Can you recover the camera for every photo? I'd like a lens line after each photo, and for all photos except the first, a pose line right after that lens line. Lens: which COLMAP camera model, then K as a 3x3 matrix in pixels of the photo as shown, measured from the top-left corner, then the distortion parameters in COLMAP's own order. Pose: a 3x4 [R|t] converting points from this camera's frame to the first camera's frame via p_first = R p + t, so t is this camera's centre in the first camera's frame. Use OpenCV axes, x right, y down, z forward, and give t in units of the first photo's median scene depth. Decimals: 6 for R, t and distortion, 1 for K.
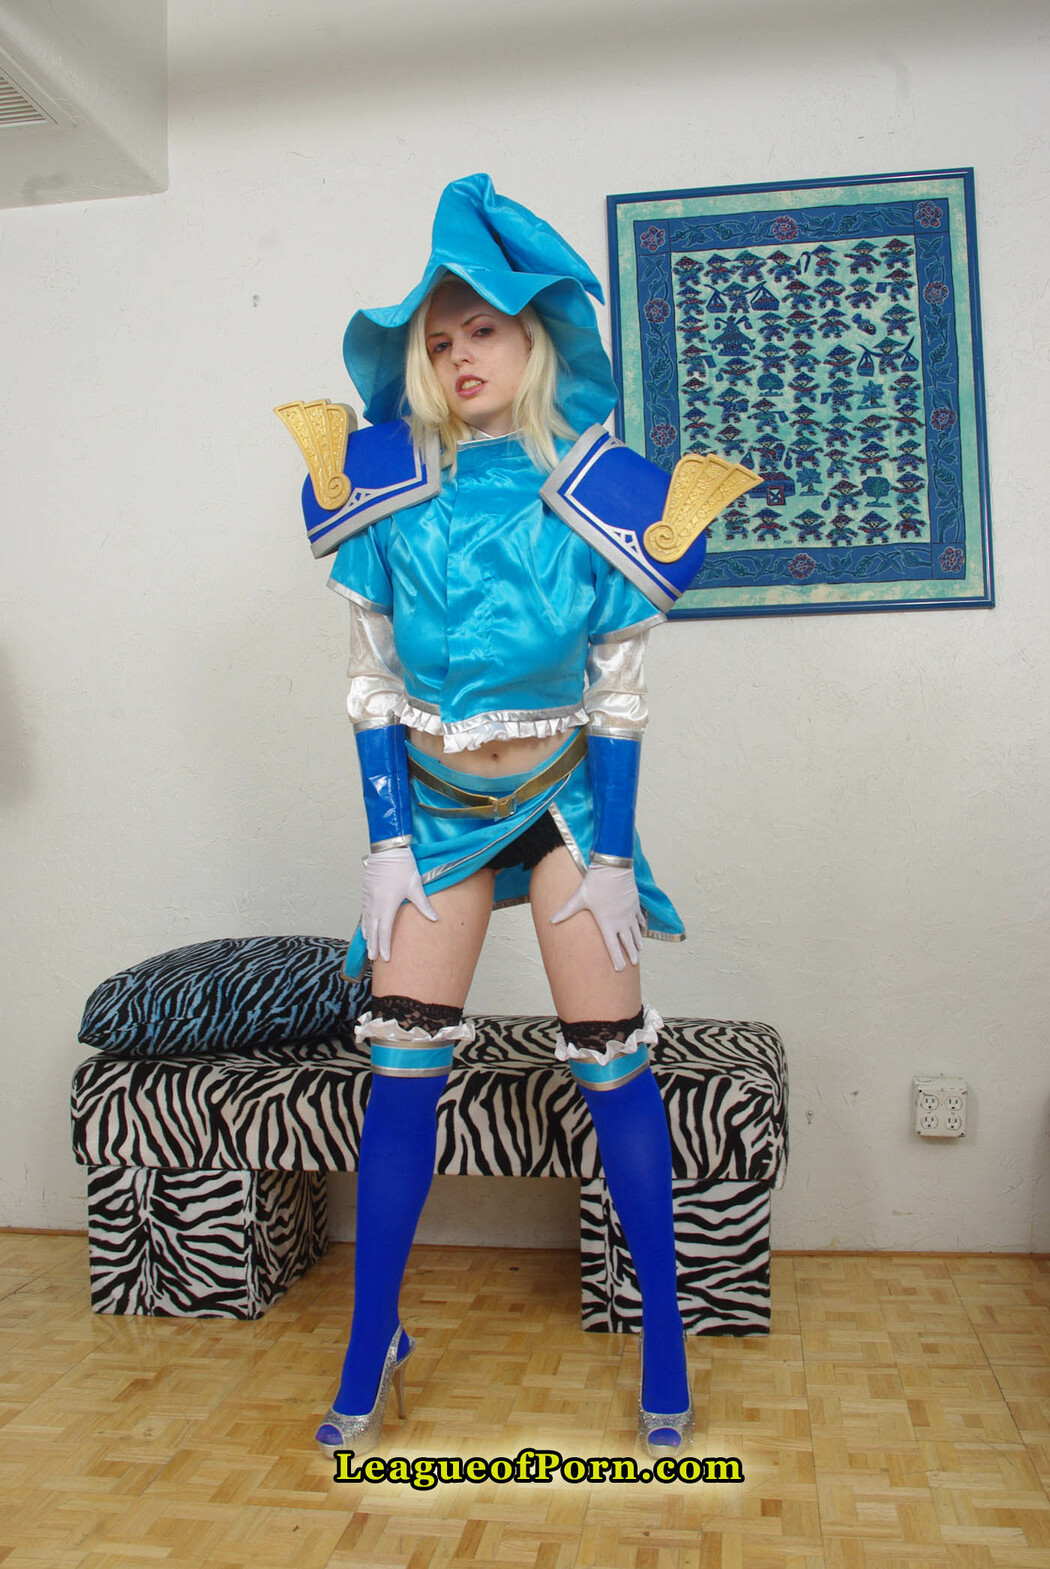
lens RADIAL K [[1490.9, 0, 525.0], [0, 1490.9, 784.5], [0, 0, 1]] dist [-0.143594, 0.136603]
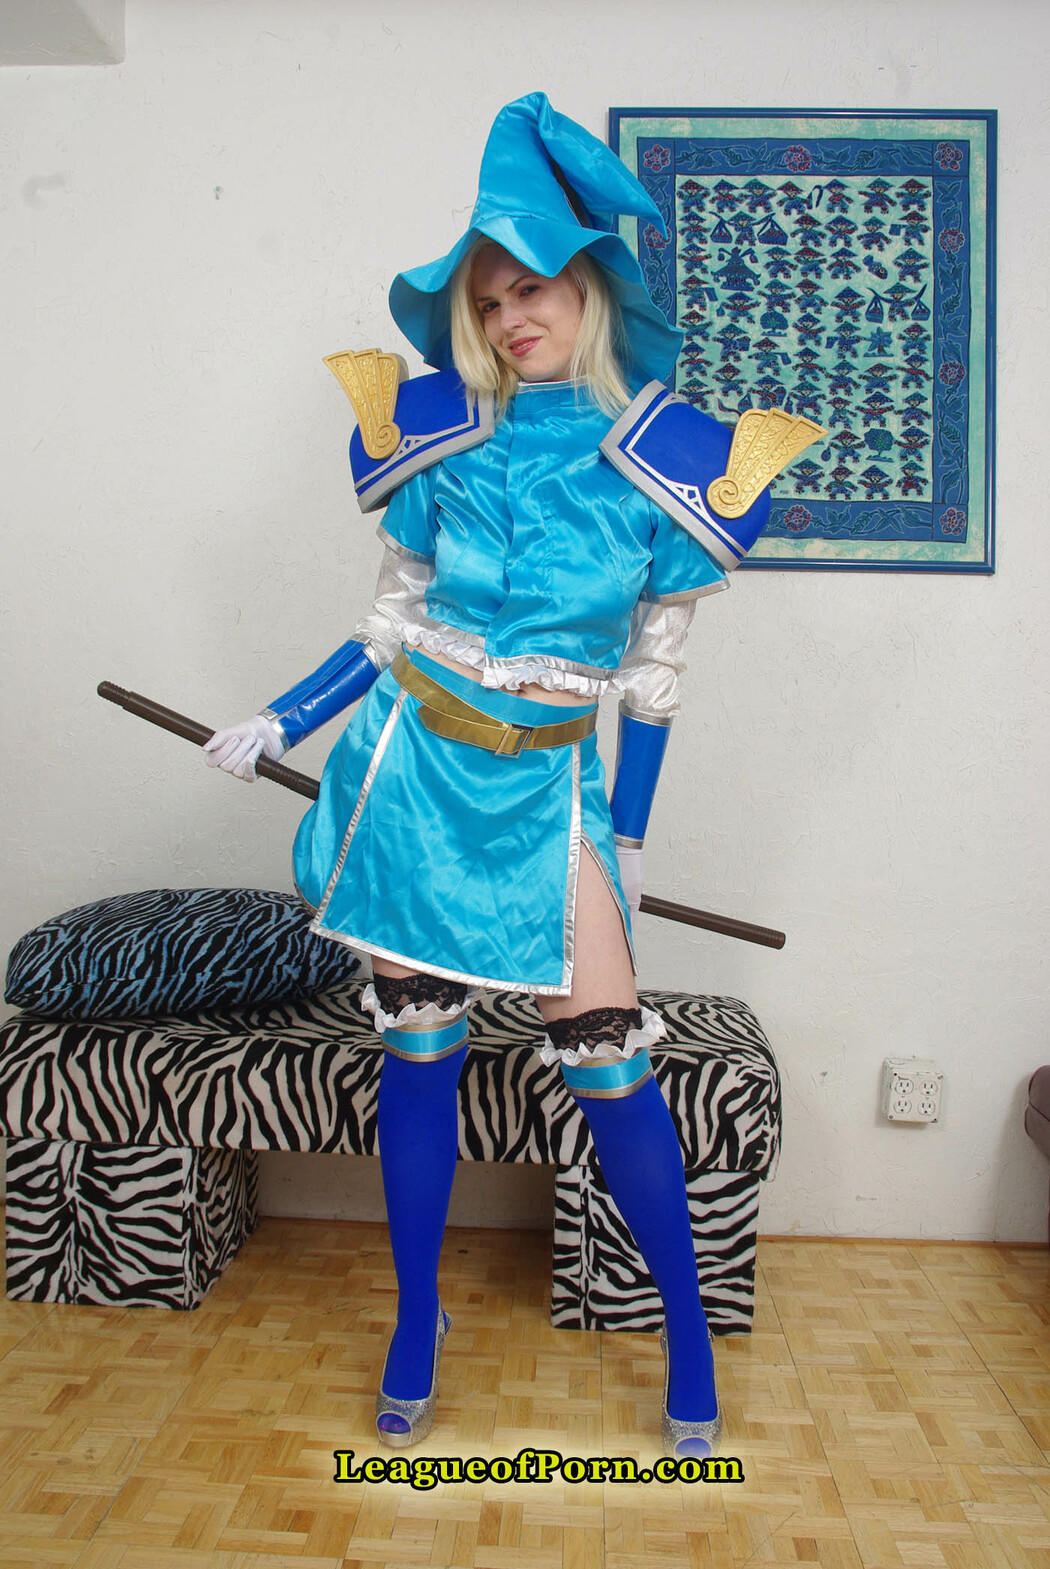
lens RADIAL K [[1439.6, 0, 521.8], [0, 1439.6, 784.5], [0, 0, 1]] dist [-0.149224, 0.146125]
pose [[0.993967, 0.043373, 0.100737, -0.072844], [-0.046919, 0.998350, 0.033101, 0.000292], [-0.099135, -0.037628, 0.994362, 0.105818]]
